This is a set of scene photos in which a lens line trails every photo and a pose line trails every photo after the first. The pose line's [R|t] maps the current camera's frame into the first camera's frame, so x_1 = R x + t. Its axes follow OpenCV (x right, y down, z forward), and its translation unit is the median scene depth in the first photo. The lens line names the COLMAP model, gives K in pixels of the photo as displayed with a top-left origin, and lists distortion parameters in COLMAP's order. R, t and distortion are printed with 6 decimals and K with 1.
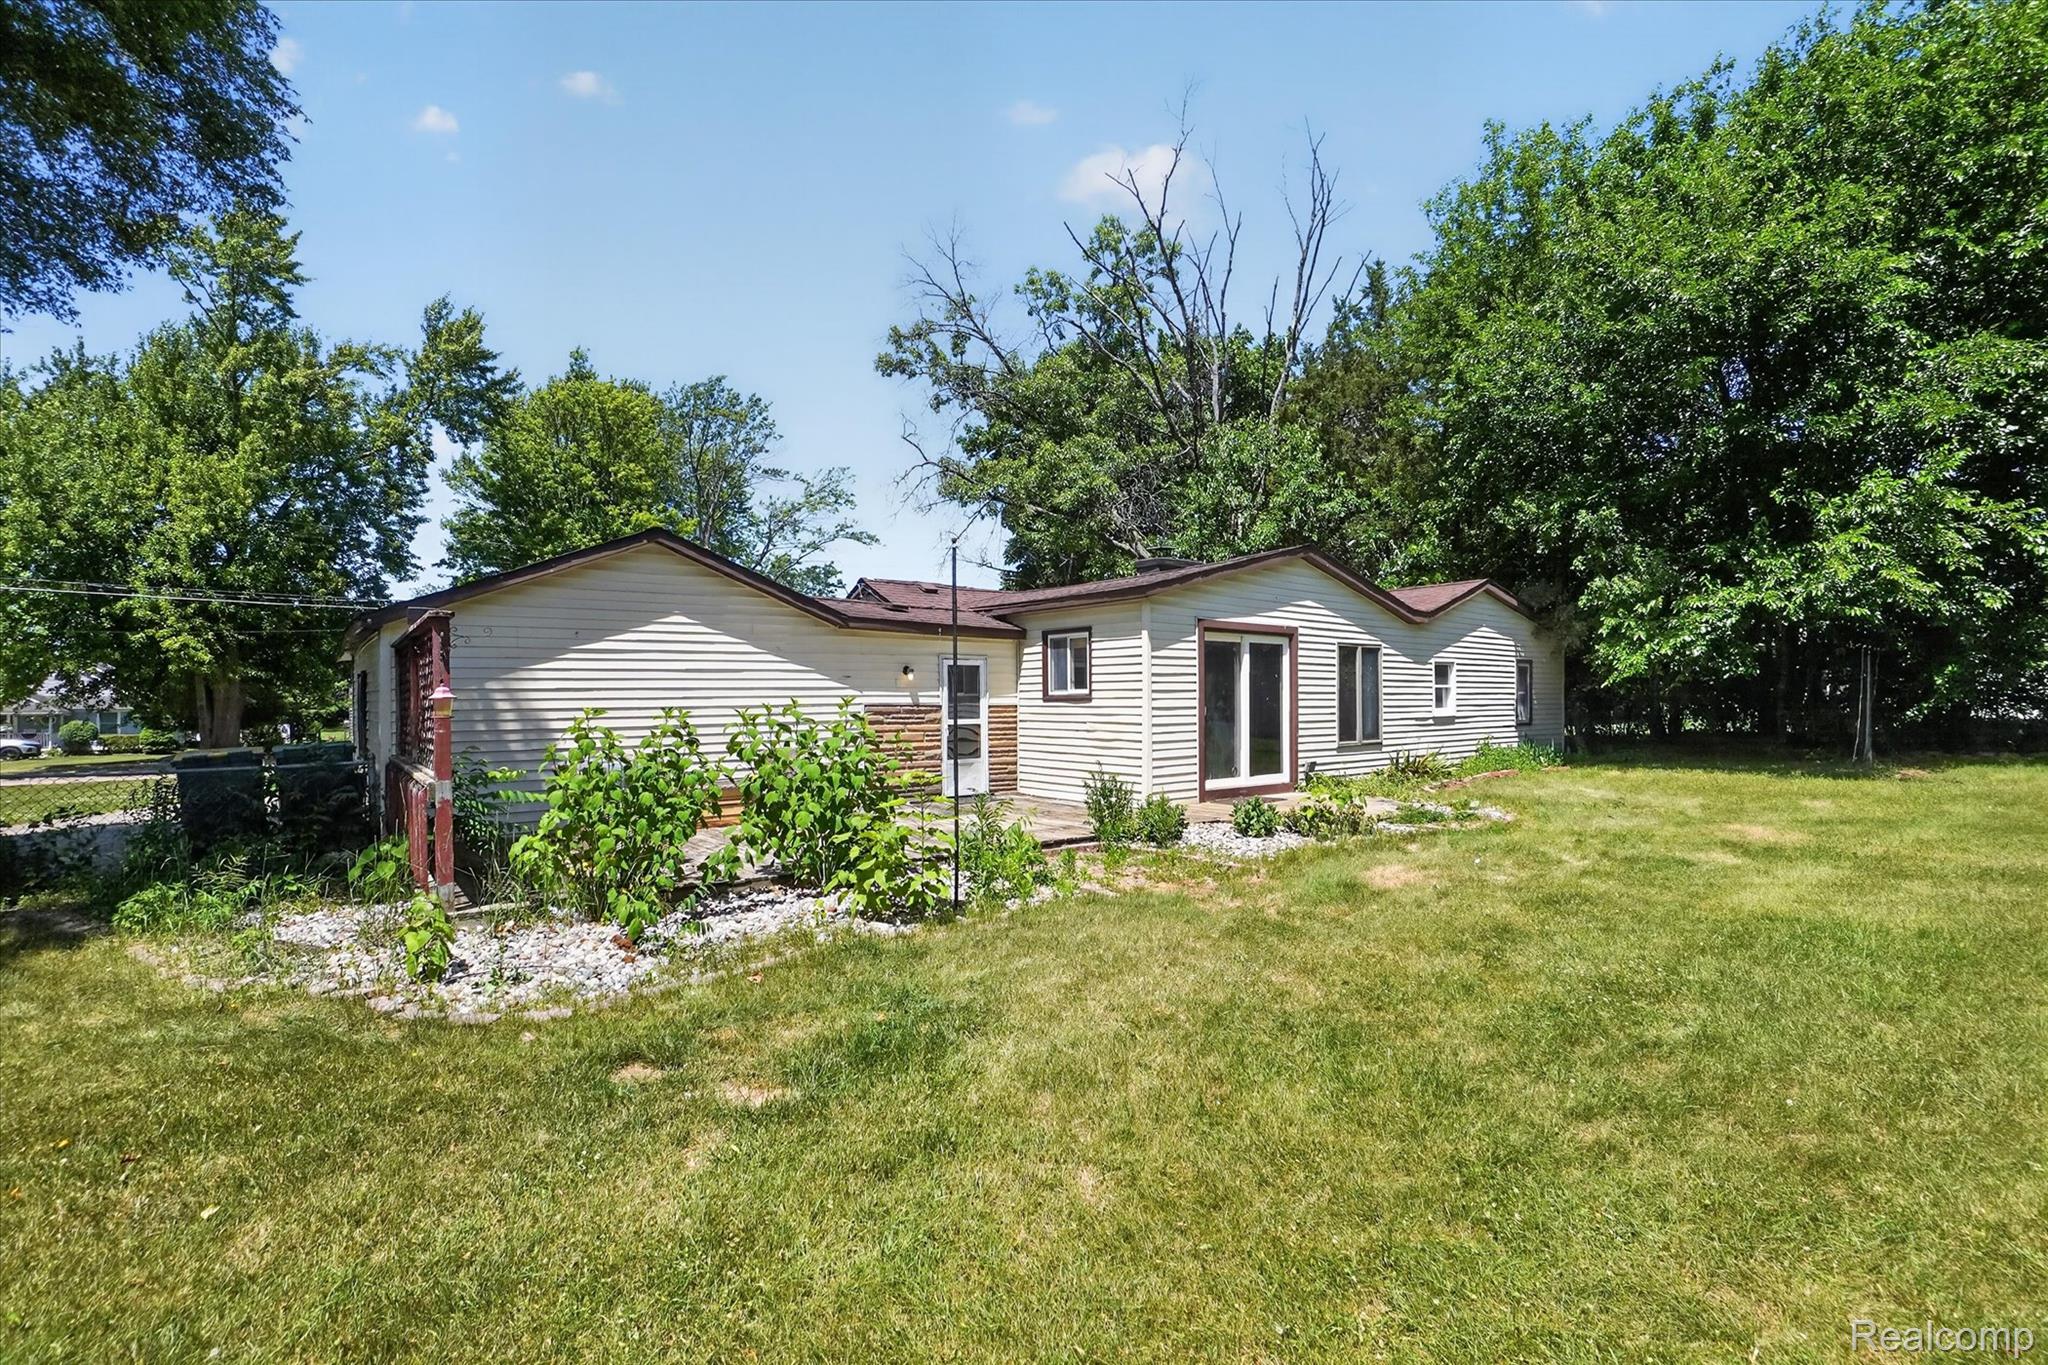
lens RADIAL K [[932.3, 0, 1014.2], [0, 932.3, 684.3], [0, 0, 1]] dist [-0.039809, 0.000258]
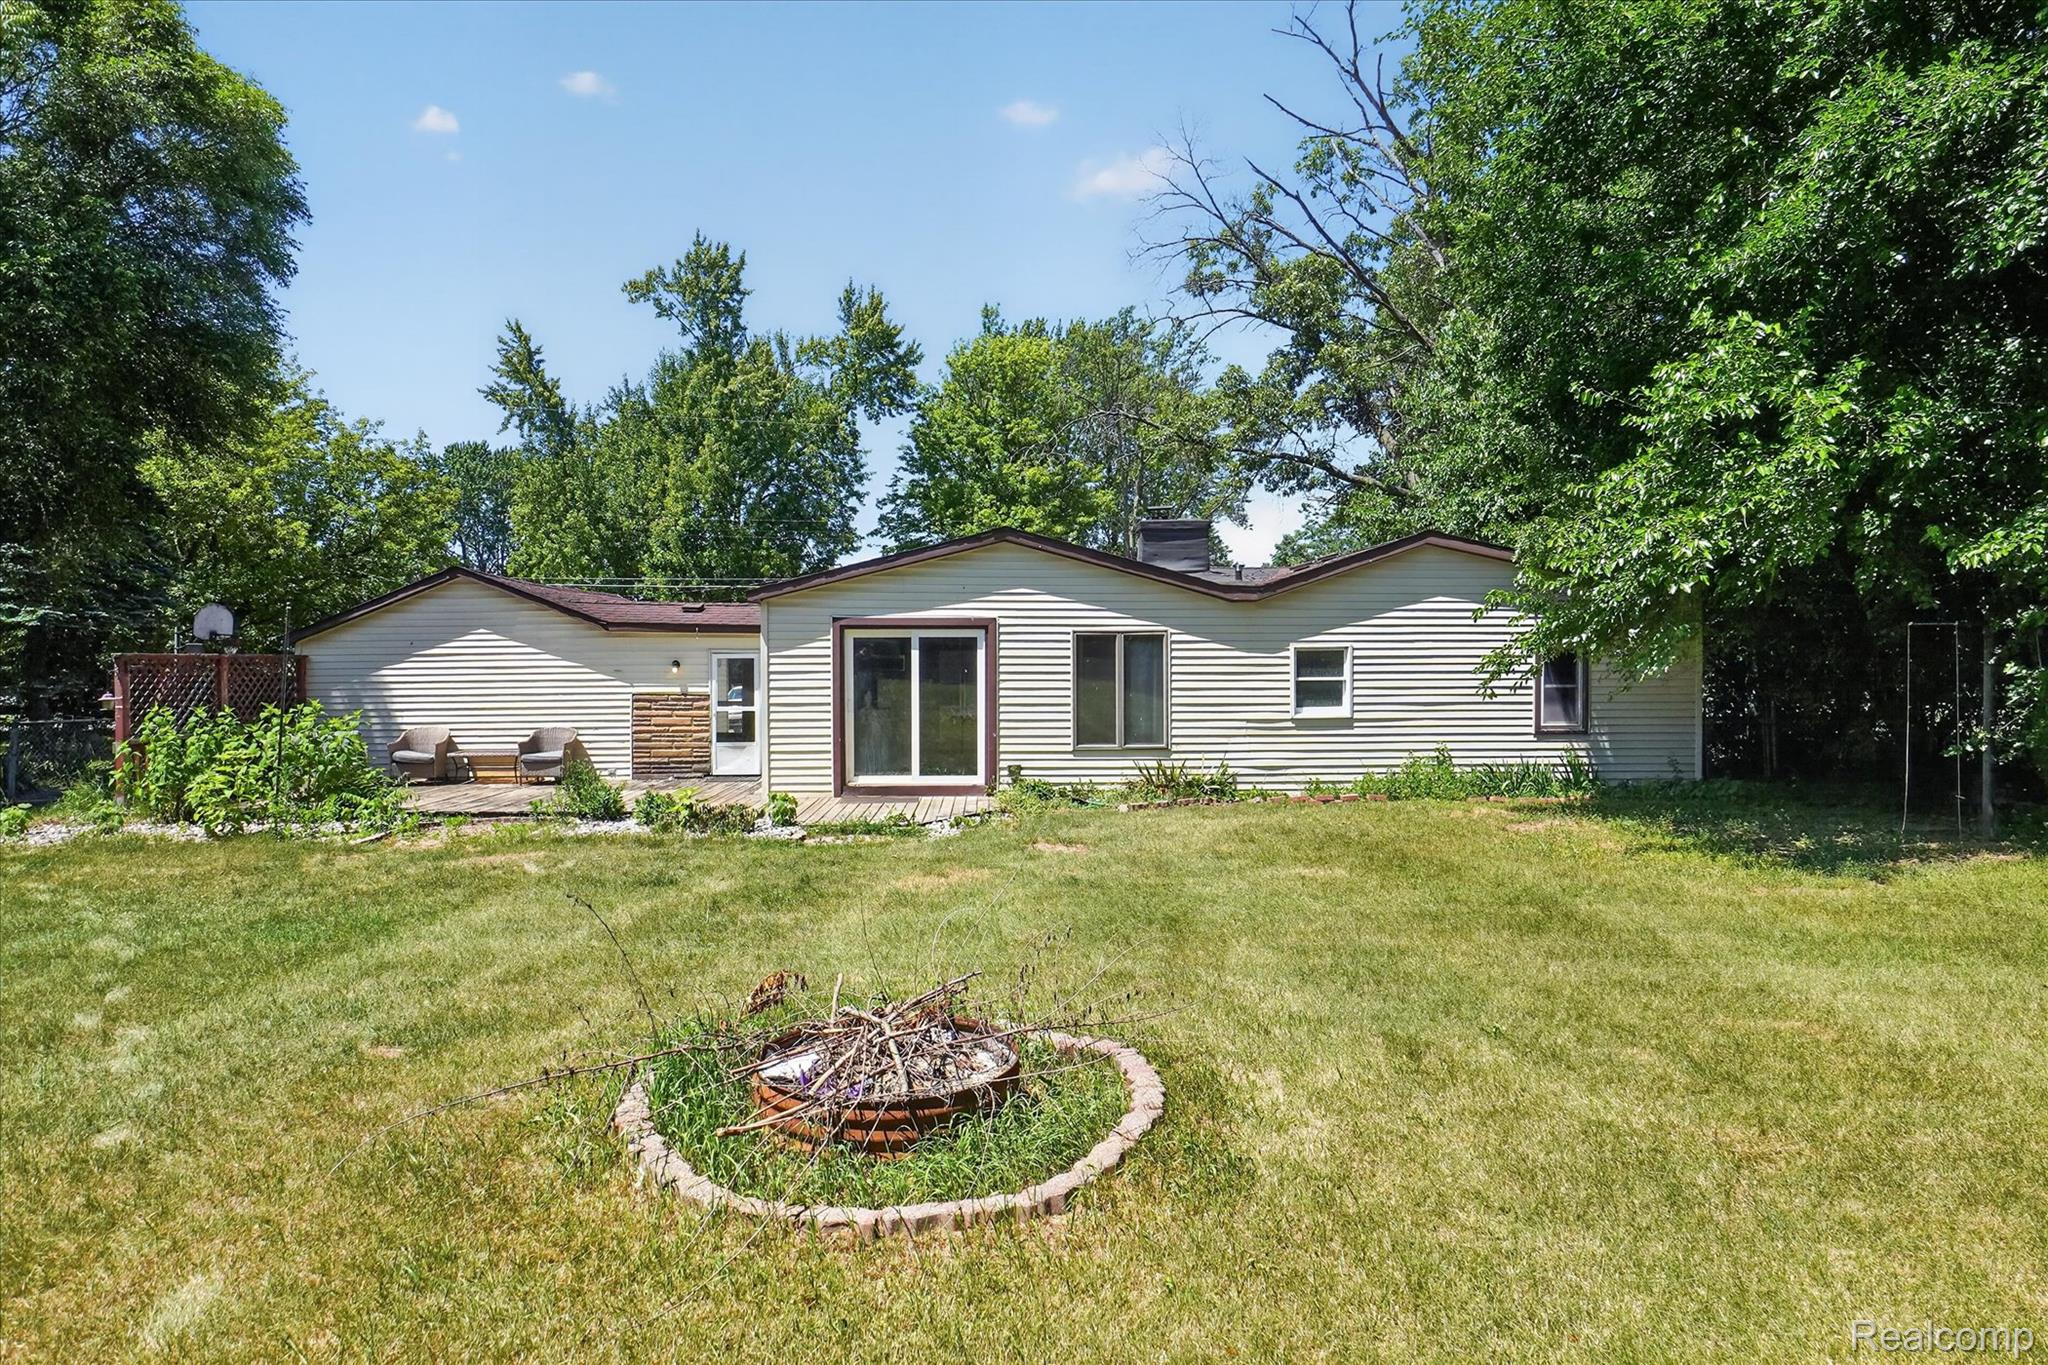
lens RADIAL K [[1147.2, 0, 1027.2], [0, 1147.2, 661.6], [0, 0, 1]] dist [-0.015117, 0.000259]
pose [[0.805861, 0.007631, -0.592056, 0.997231], [0.007861, 0.999691, 0.023585, -0.044636], [0.592053, -0.023661, 0.805551, 0.098460]]
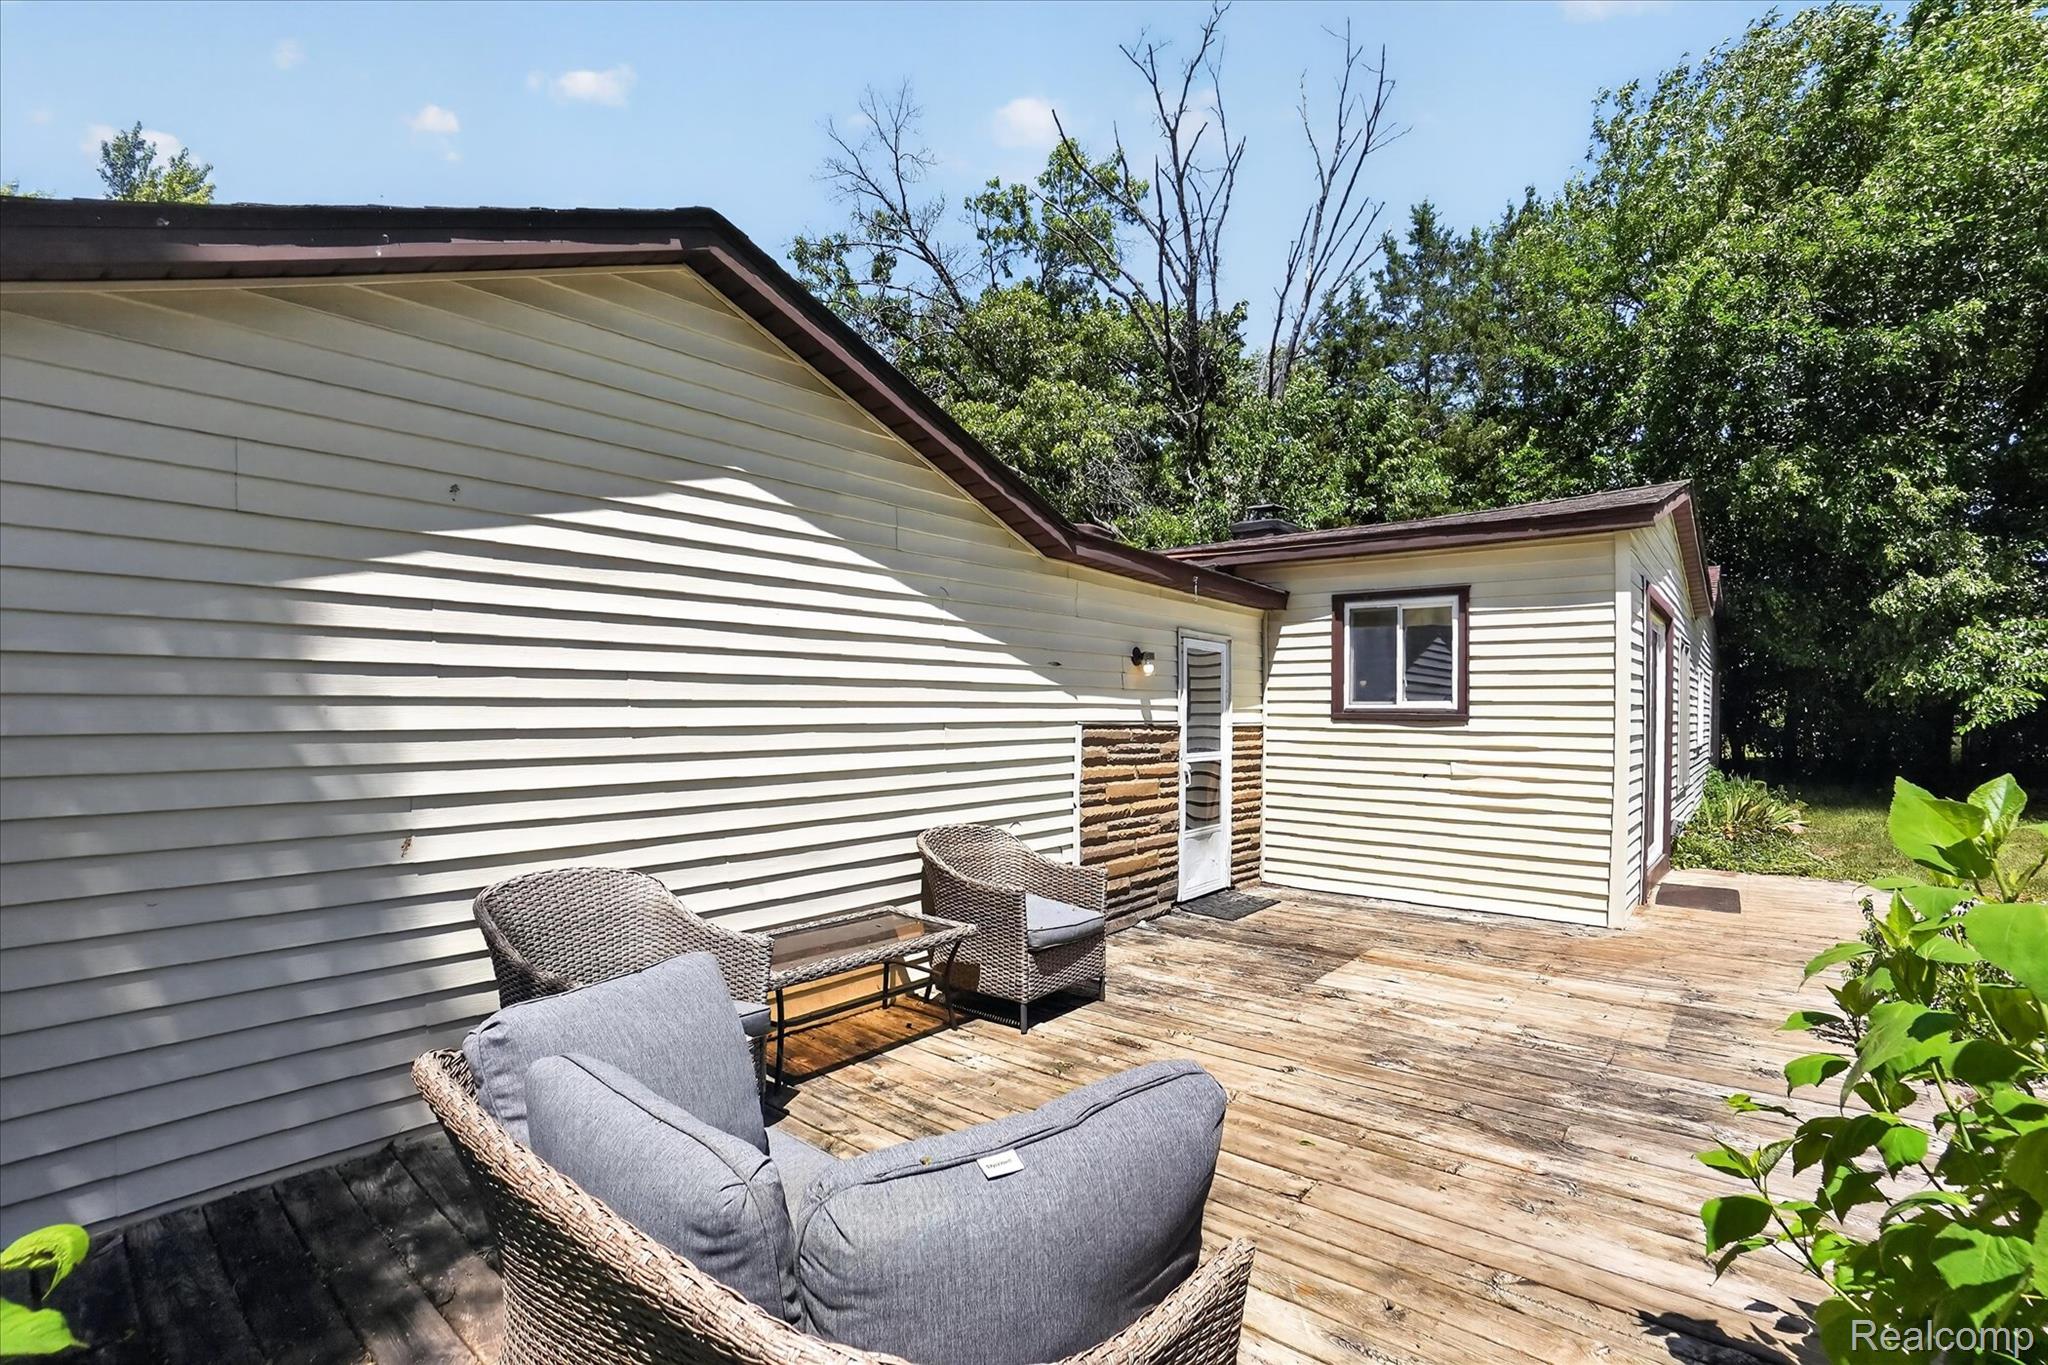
lens RADIAL K [[910.4, 0, 1029.8], [0, 910.4, 711.4], [0, 0, 1]] dist [-0.048885, 0.012275]
pose [[0.974769, 0.020051, 0.222311, -0.255038], [-0.024753, 0.999525, 0.018381, 0.007095], [-0.221837, -0.023420, 0.974802, 0.497409]]
